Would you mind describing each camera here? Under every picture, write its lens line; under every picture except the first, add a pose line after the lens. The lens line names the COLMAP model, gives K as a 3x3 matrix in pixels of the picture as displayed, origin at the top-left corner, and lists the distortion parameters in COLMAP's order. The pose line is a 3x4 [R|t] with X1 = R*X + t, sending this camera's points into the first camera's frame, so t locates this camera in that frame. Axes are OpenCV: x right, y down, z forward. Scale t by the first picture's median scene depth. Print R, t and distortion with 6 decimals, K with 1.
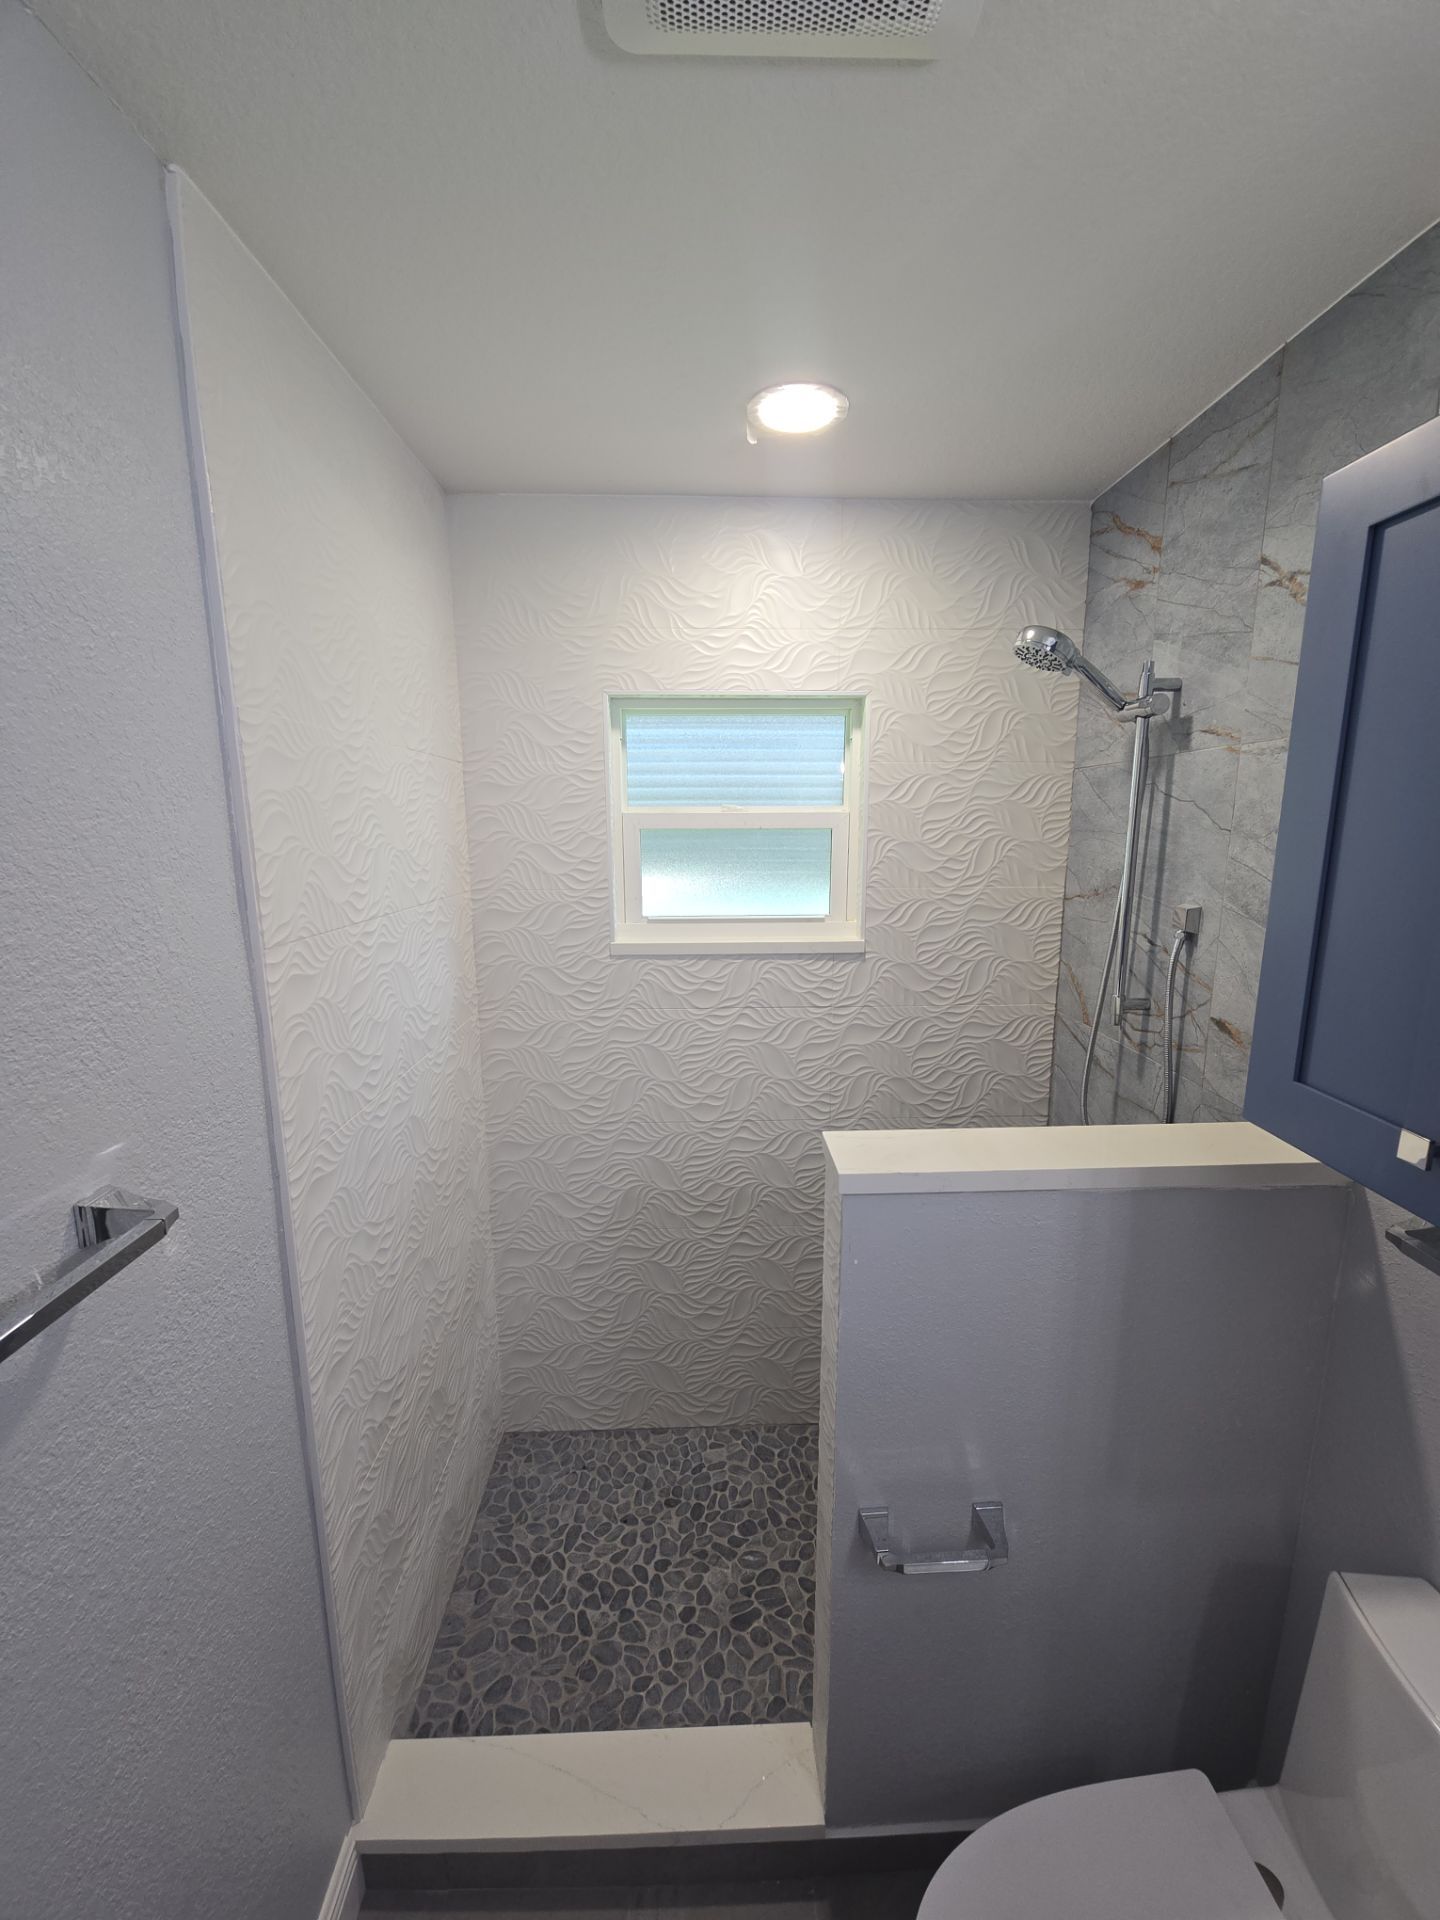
lens RADIAL K [[779.6, 0, 724.9], [0, 779.6, 955.0], [0, 0, 1]] dist [-0.002742, -0.001391]
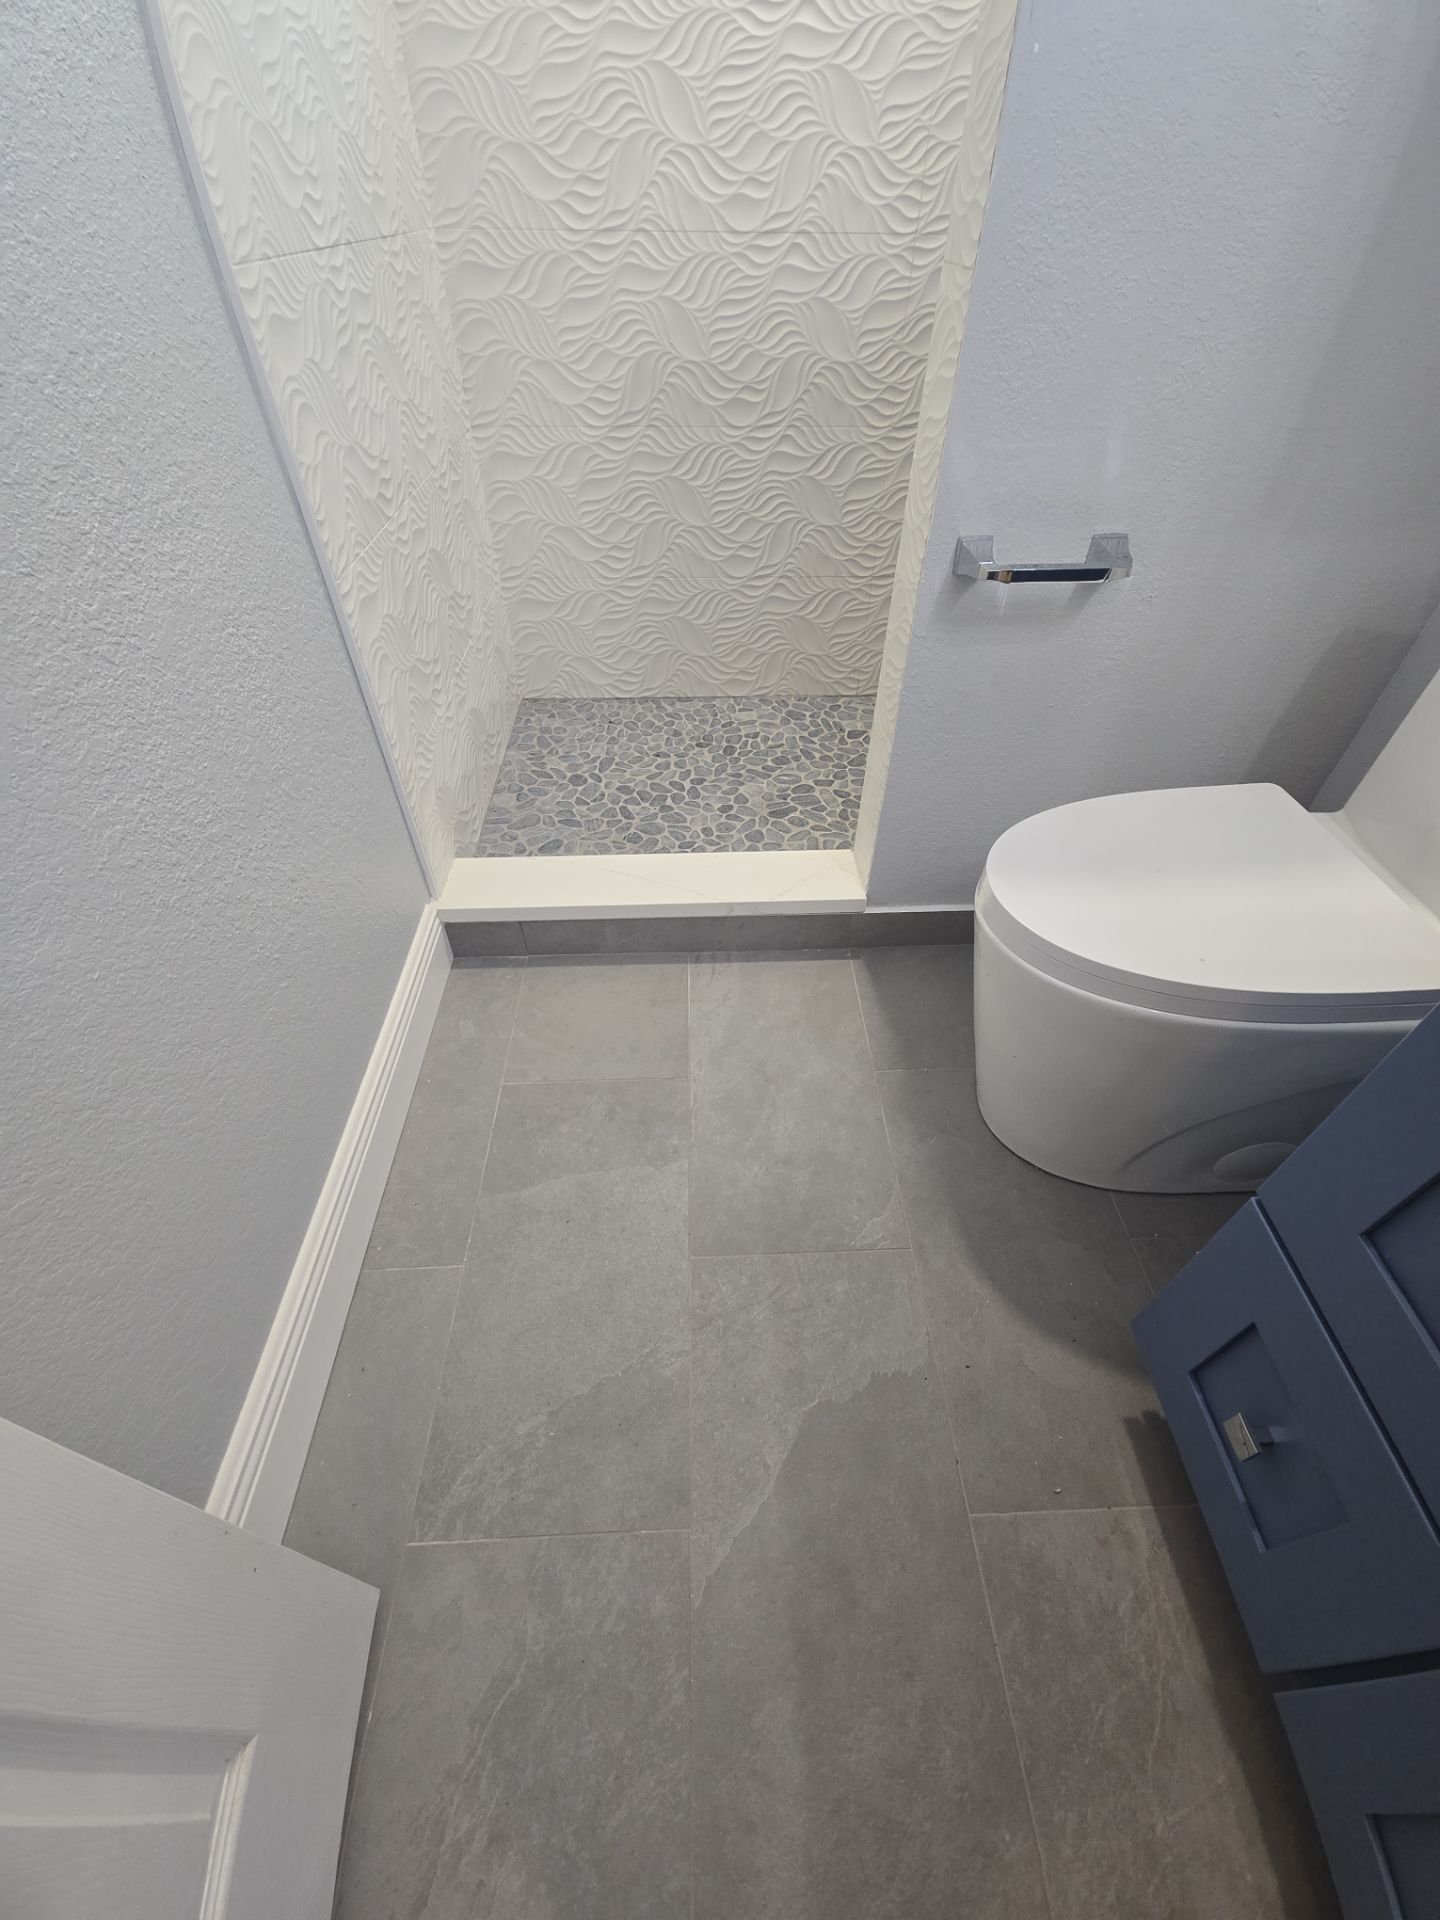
lens RADIAL K [[779.6, 0, 717.3], [0, 779.6, 963.0], [0, 0, 1]] dist [-0.002742, -0.001391]
pose [[0.999988, -0.003069, 0.003870, -0.058634], [0.000292, 0.818913, 0.573918, 0.387682], [-0.004931, -0.573909, 0.818904, 0.036529]]
